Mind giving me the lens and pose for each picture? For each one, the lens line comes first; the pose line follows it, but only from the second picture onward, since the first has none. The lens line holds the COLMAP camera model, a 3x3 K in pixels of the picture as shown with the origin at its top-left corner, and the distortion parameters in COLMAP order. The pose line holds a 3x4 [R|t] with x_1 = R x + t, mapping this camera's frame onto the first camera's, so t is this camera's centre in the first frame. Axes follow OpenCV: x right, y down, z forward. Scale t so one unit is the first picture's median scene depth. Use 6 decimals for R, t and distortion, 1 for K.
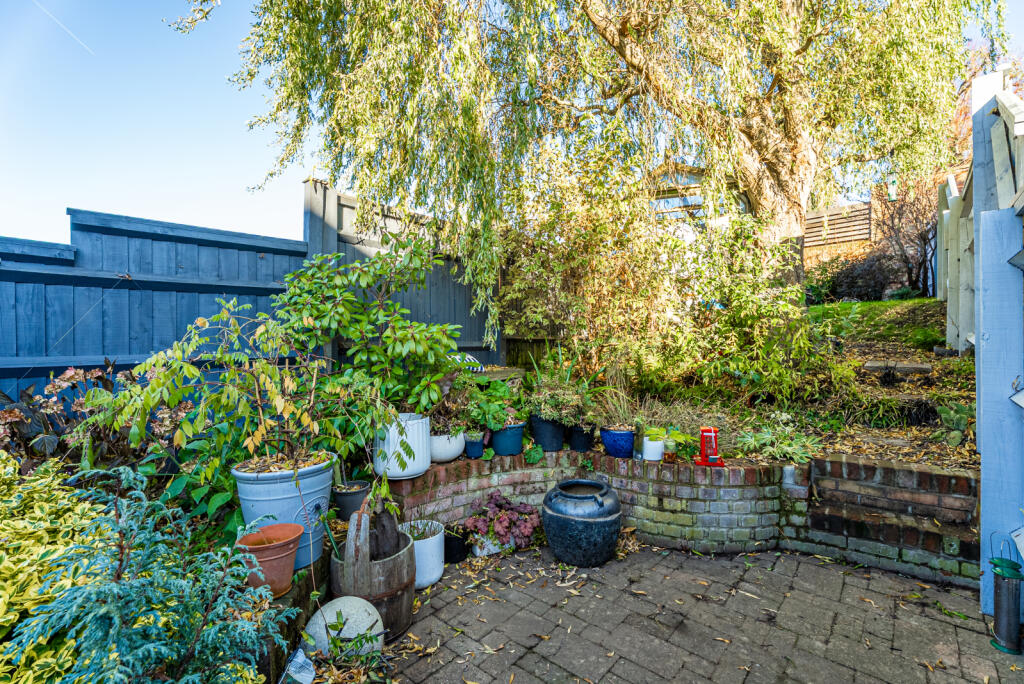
lens RADIAL K [[460.0, 0, 510.4], [0, 460.0, 340.6], [0, 0, 1]] dist [0.002494, 0.000296]
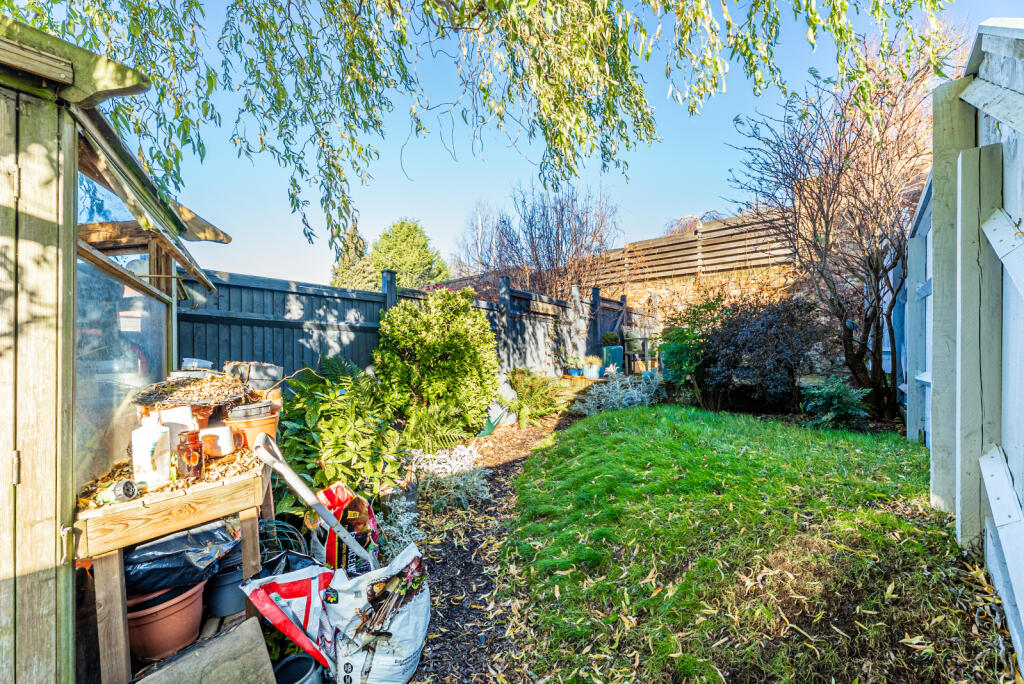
lens RADIAL K [[427.4, 0, 513.5], [0, 427.4, 345.3], [0, 0, 1]] dist [-0.001988, -0.000174]
pose [[0.999369, 0.004285, 0.035253, 0.477970], [-0.004062, 0.999971, -0.006406, -0.129160], [-0.035279, 0.006259, 0.999358, 0.539129]]
